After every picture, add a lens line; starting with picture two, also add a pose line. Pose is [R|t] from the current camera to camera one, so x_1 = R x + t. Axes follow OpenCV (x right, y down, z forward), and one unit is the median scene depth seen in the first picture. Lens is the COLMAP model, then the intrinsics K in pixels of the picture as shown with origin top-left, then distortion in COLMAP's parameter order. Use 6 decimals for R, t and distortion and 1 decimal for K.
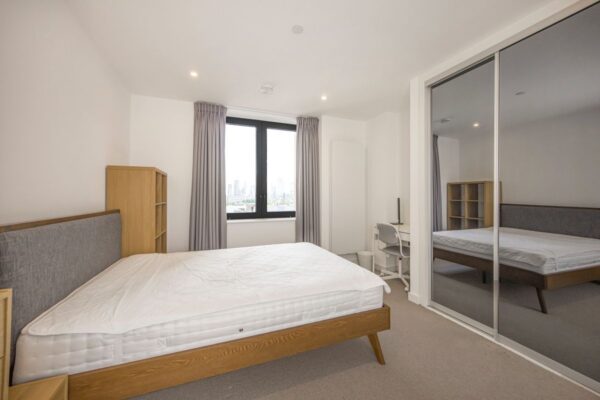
lens RADIAL K [[234.9, 0, 305.2], [0, 234.9, 191.8], [0, 0, 1]] dist [0.008483, 0.000188]
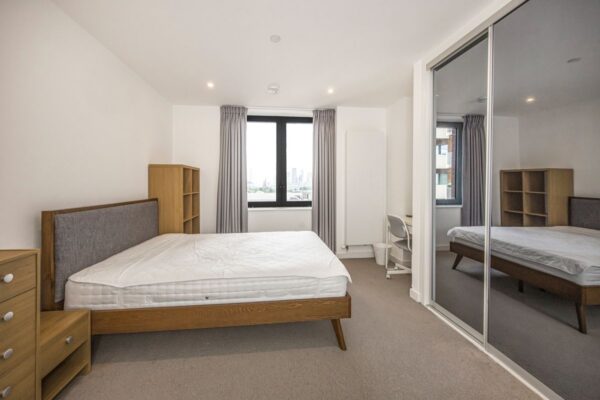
lens RADIAL K [[234.9, 0, 297.4], [0, 234.9, 184.1], [0, 0, 1]] dist [0.008483, 0.000188]
pose [[0.964952, -0.000487, -0.262426, 0.271849], [0.005710, 0.999800, 0.019142, -0.020715], [0.262364, -0.019970, 0.964762, -0.037390]]
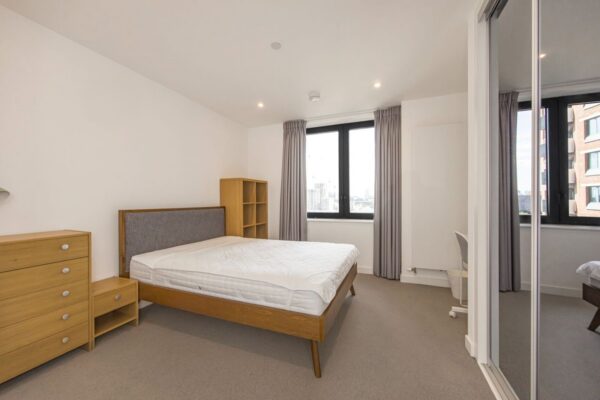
lens RADIAL K [[234.9, 0, 300.8], [0, 234.9, 197.4], [0, 0, 1]] dist [0.008483, 0.000188]
pose [[0.727789, -0.005420, -0.685780, 0.618682], [0.015976, 0.999831, 0.009052, 0.010260], [0.685615, -0.017544, 0.727753, 0.193926]]
